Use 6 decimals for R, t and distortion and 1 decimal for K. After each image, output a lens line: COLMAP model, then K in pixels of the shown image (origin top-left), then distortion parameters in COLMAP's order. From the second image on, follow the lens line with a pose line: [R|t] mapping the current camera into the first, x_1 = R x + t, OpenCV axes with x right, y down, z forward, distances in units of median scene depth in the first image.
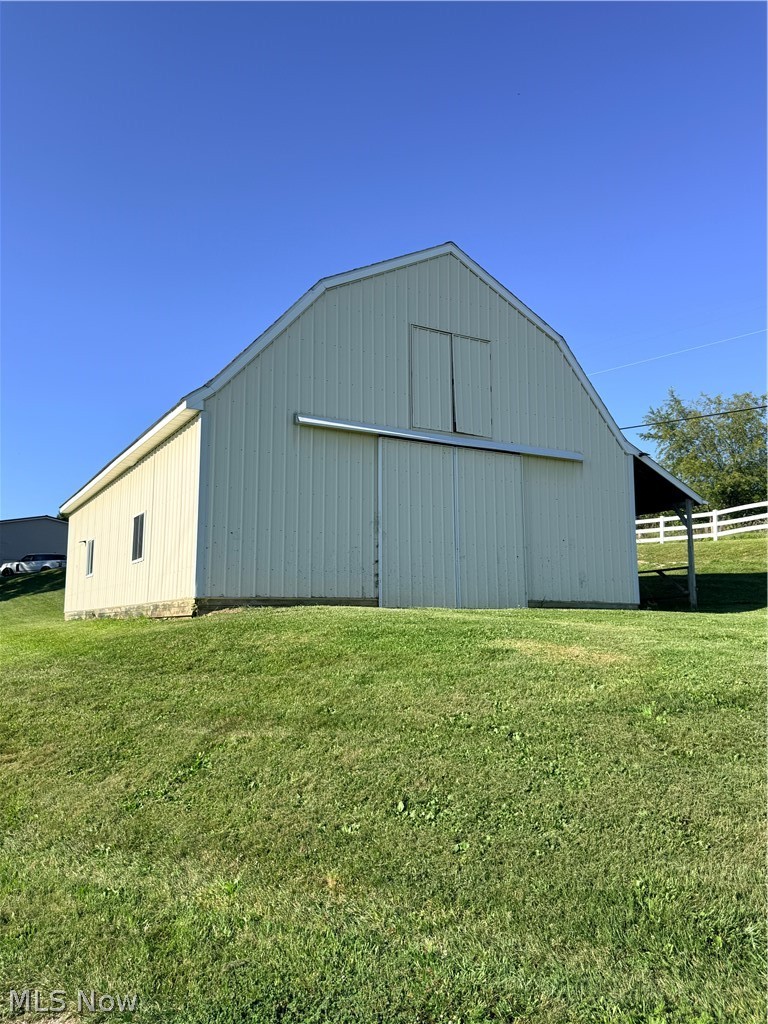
lens RADIAL K [[776.3, 0, 384.0], [0, 776.3, 512.0], [0, 0, 1]] dist [0.245078, -0.587738]
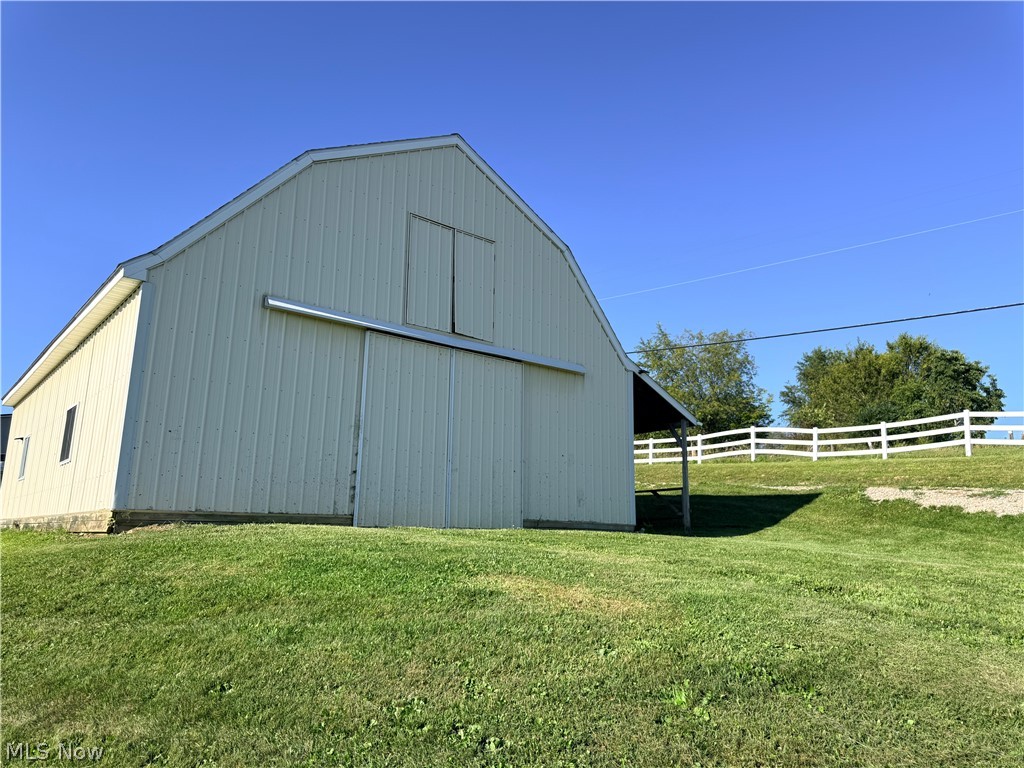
lens RADIAL K [[719.7, 0, 512.0], [0, 719.7, 384.0], [0, 0, 1]] dist [0.119837, -0.153467]
pose [[0.986420, 0.052944, 0.155473, 0.033332], [-0.042904, 0.996814, -0.067235, 0.012680], [-0.158537, 0.059651, 0.985549, 0.172364]]
